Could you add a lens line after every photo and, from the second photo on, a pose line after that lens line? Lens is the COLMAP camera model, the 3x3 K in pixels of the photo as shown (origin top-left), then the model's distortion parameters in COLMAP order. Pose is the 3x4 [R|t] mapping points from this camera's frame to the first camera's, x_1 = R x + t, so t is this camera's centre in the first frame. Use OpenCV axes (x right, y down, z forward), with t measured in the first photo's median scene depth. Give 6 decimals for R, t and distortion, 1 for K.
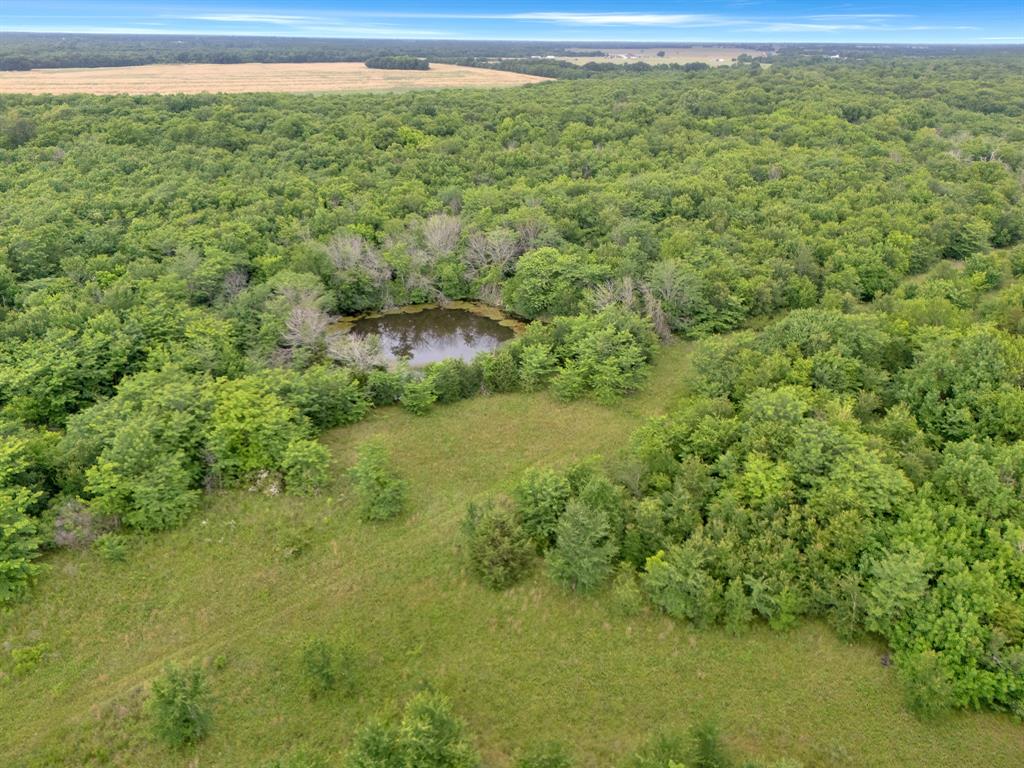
lens RADIAL K [[745.0, 0, 508.0], [0, 745.0, 387.6], [0, 0, 1]] dist [0.067154, -0.064353]
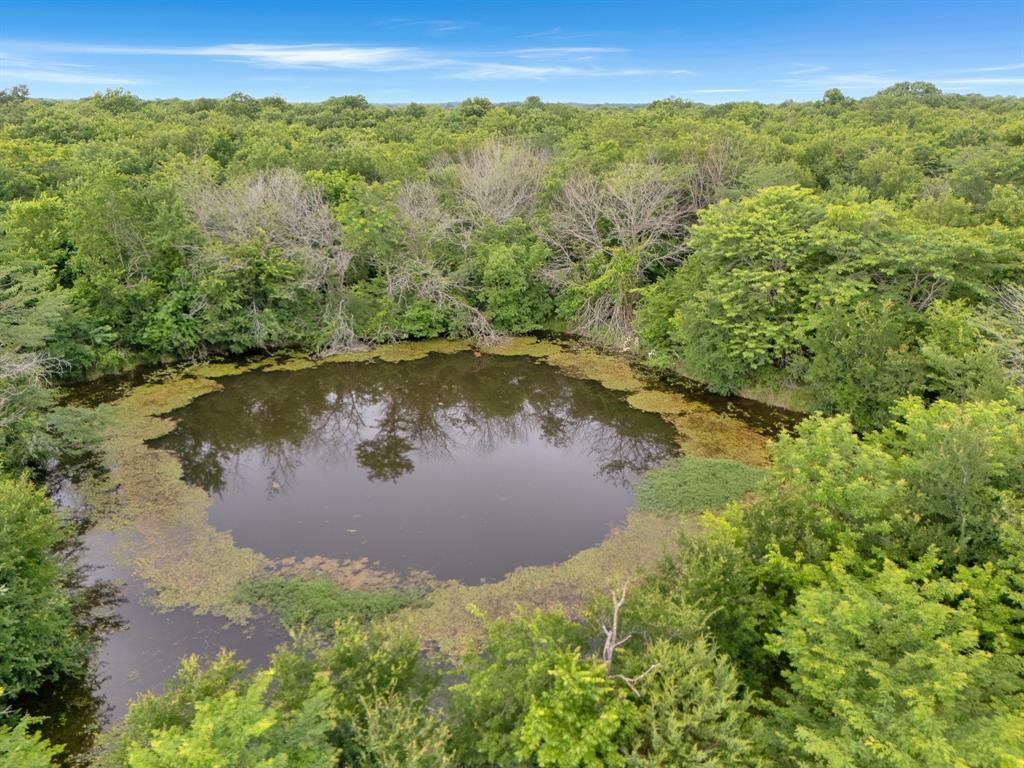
lens RADIAL K [[745.0, 0, 508.0], [0, 745.0, 387.6], [0, 0, 1]] dist [0.067154, -0.064353]
pose [[0.987239, 0.047409, -0.152025, -0.014098], [-0.058686, 0.995779, -0.070568, -0.061801], [0.148038, 0.078590, 0.985854, 0.621077]]
